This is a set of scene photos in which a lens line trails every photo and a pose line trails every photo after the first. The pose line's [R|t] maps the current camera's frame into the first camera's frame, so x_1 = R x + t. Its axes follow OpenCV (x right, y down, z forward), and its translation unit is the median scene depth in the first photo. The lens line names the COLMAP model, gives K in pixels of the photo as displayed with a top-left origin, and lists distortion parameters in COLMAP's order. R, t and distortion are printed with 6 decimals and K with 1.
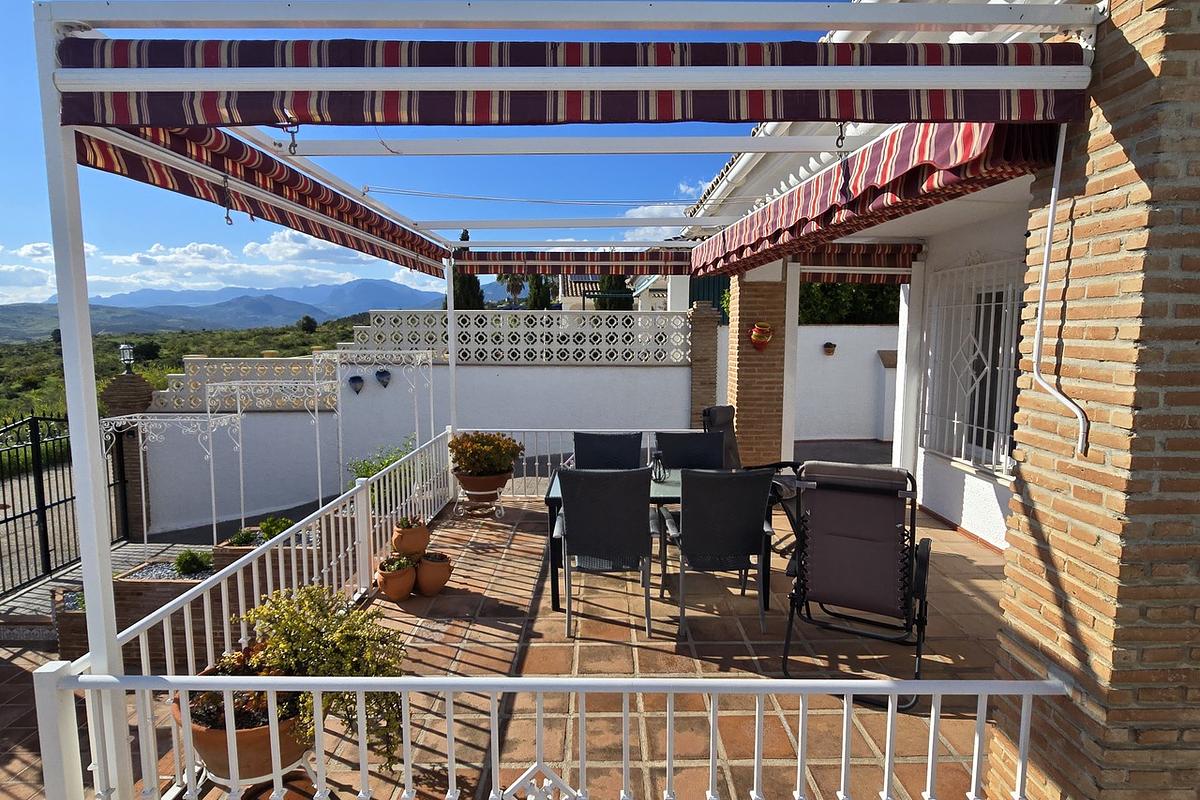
lens RADIAL K [[634.4, 0, 598.4], [0, 634.4, 396.2], [0, 0, 1]] dist [-0.000888, -0.002078]
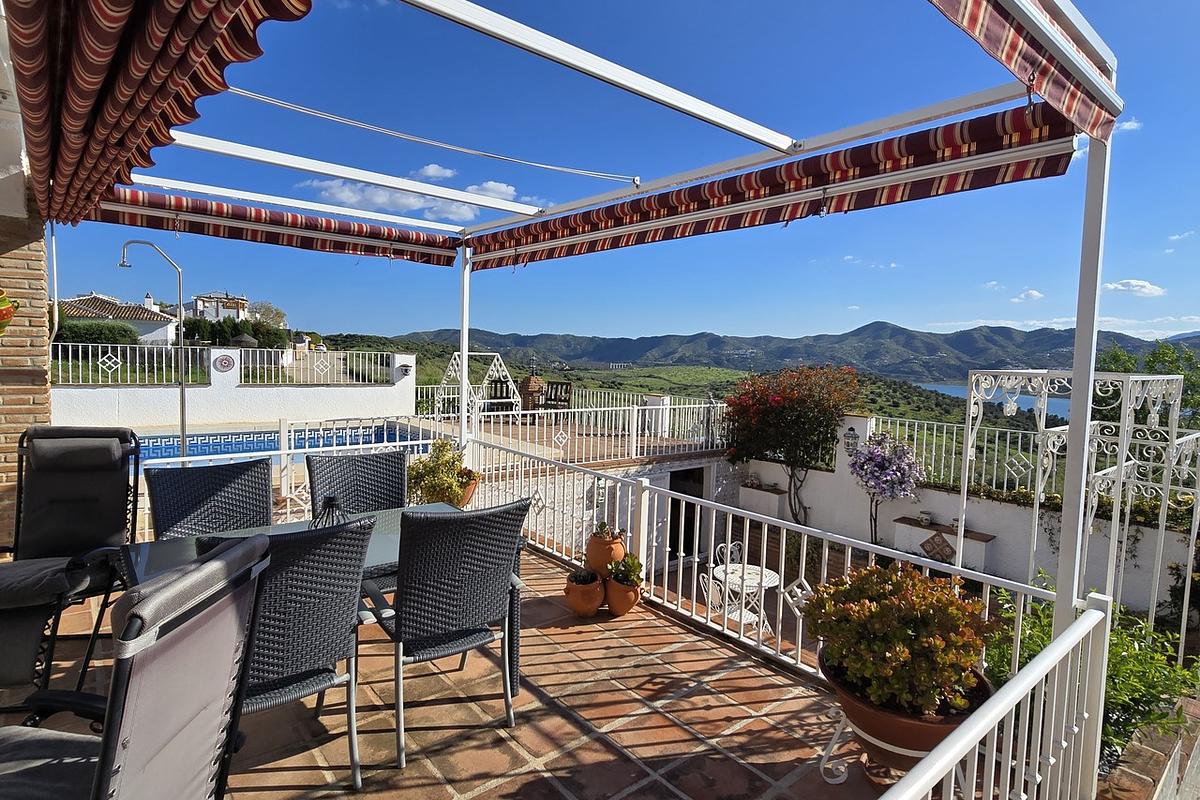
lens RADIAL K [[634.4, 0, 598.4], [0, 634.4, 396.2], [0, 0, 1]] dist [-0.000888, -0.002078]
pose [[-0.766526, 0.019989, -0.641902, 0.226818], [-0.098031, 0.984160, 0.147711, -0.098602], [0.634687, 0.176151, -0.752425, 1.273058]]
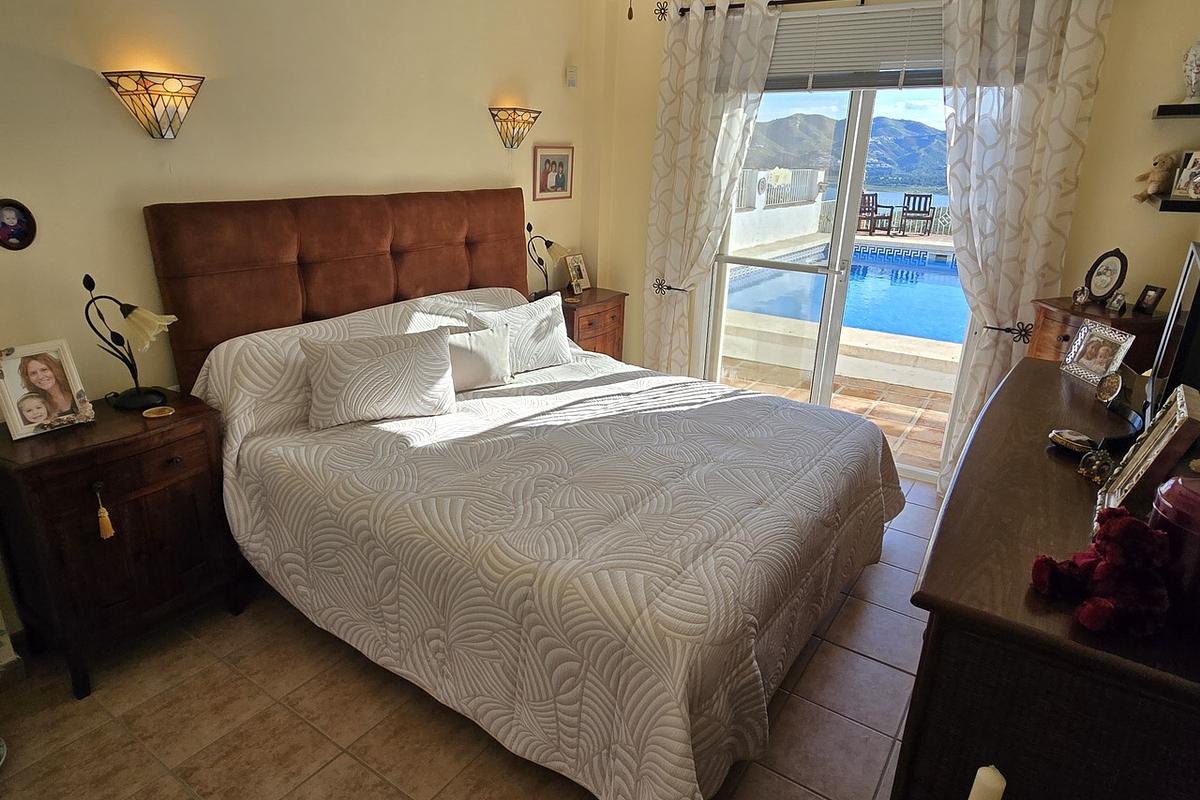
lens RADIAL K [[693.6, 0, 595.7], [0, 693.6, 399.0], [0, 0, 1]] dist [-0.005846, -0.003754]
pose [[-0.559076, 0.266908, -0.784980, 2.081949], [-0.110401, 0.914372, 0.389533, 0.025096], [0.821733, 0.304441, -0.481736, -0.135847]]
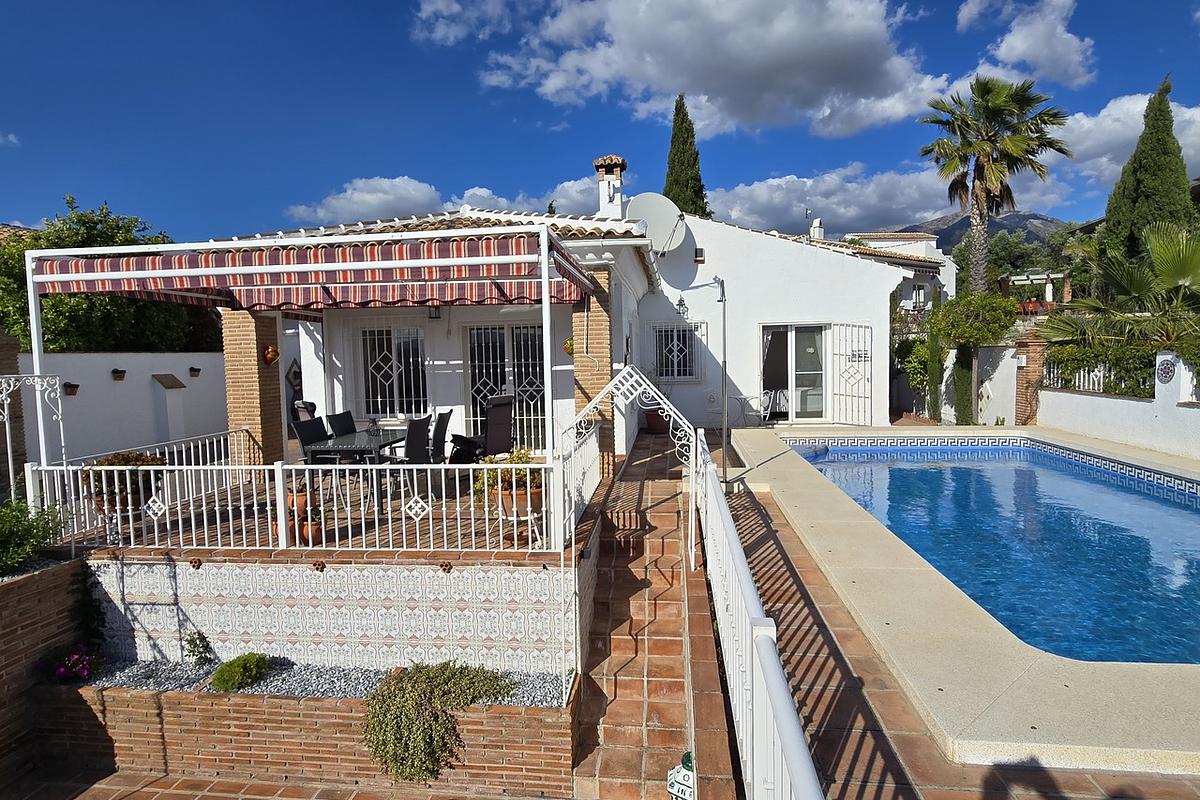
lens RADIAL K [[634.4, 0, 598.4], [0, 634.4, 396.2], [0, 0, 1]] dist [-0.000888, -0.002078]
pose [[0.106619, -0.069186, 0.991890, -1.183606], [0.127786, 0.990257, 0.055336, 0.009236], [-0.986054, 0.120850, 0.114421, 0.161343]]
